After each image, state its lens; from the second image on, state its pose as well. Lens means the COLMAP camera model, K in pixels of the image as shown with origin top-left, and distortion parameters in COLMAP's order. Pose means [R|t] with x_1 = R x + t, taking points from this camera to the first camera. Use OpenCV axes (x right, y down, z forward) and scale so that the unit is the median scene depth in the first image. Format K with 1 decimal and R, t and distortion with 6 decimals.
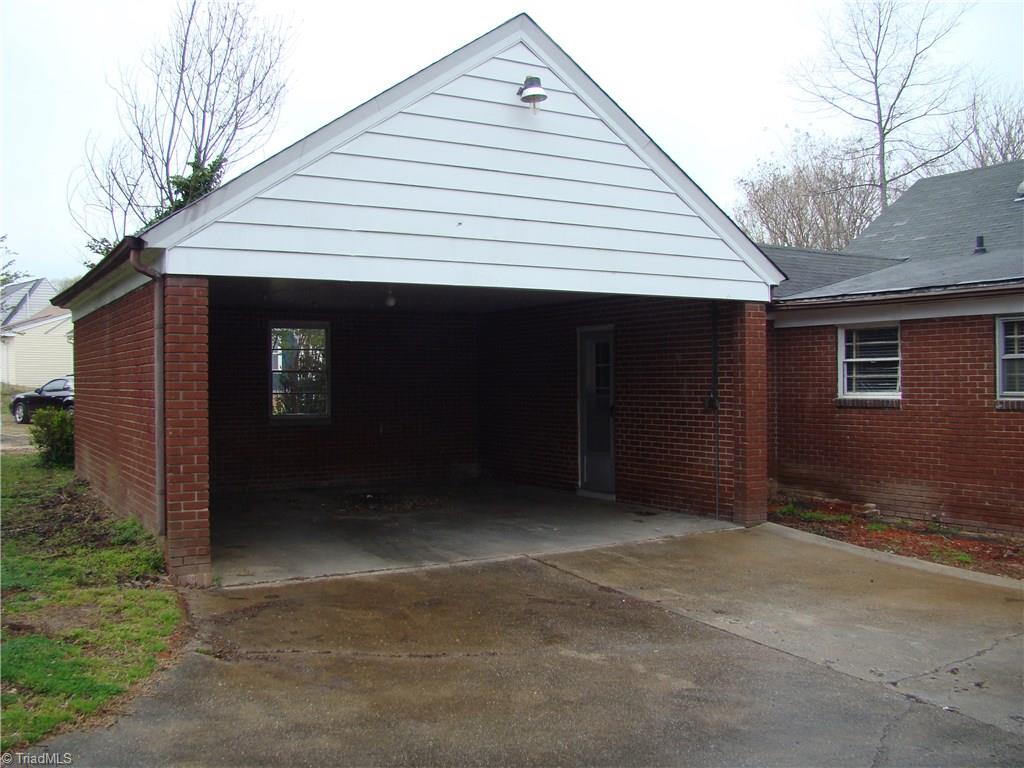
lens RADIAL K [[977.9, 0, 511.3], [0, 977.9, 386.3], [0, 0, 1]] dist [-0.128558, 0.000000]
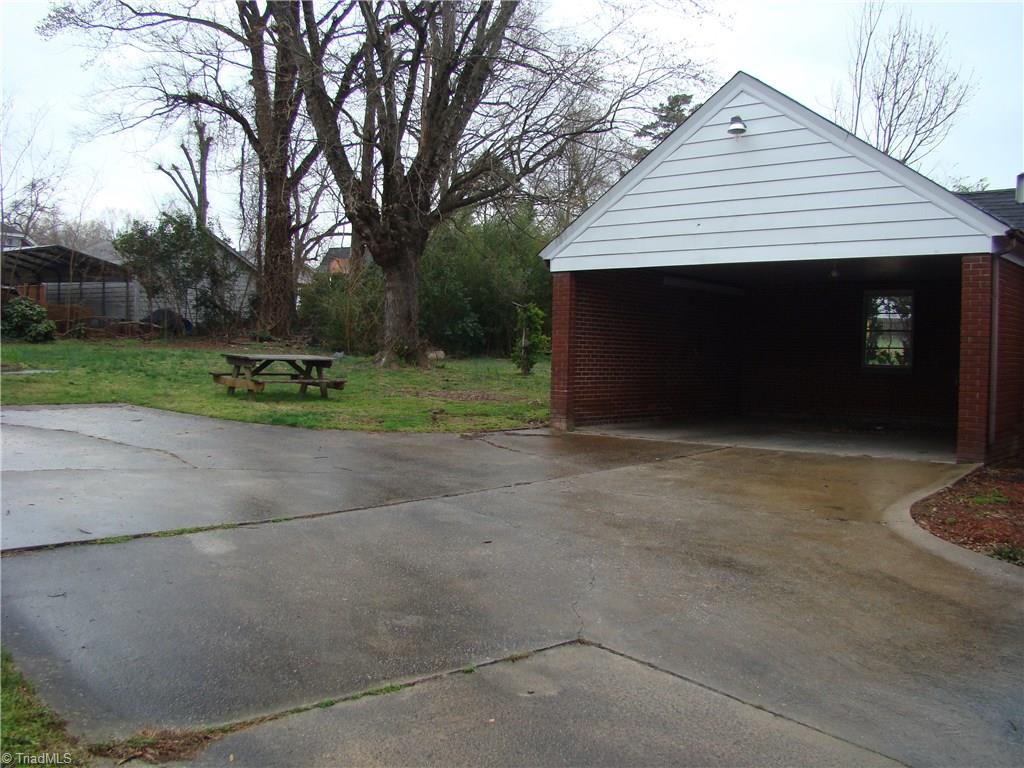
lens RADIAL K [[977.9, 0, 506.1], [0, 977.9, 385.8], [0, 0, 1]] dist [-0.128558, 0.000000]
pose [[0.313196, 0.042412, -0.948741, 1.039191], [-0.031564, 0.998915, 0.034235, 0.036480], [0.949164, 0.019224, 0.314195, 0.178623]]
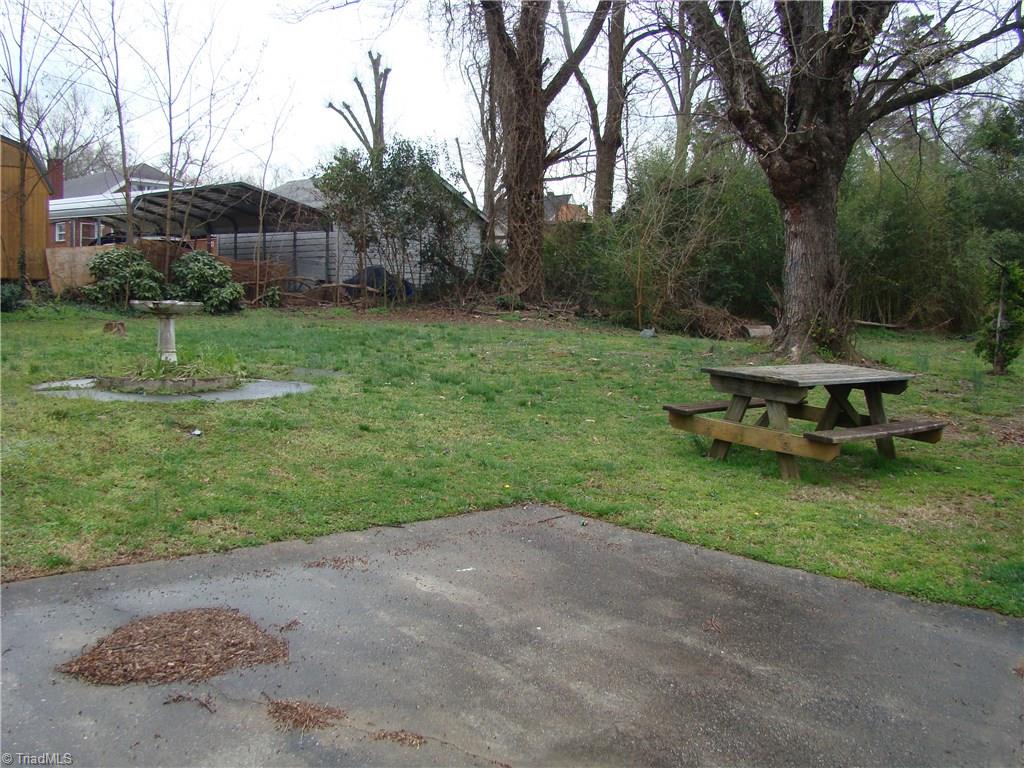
lens RADIAL K [[977.9, 0, 512.2], [0, 977.9, 388.5], [0, 0, 1]] dist [-0.128558, 0.000000]
pose [[0.187607, 0.089989, -0.978113, 0.487496], [-0.030156, 0.995853, 0.085837, 0.021389], [0.981781, 0.013392, 0.189543, 0.052805]]
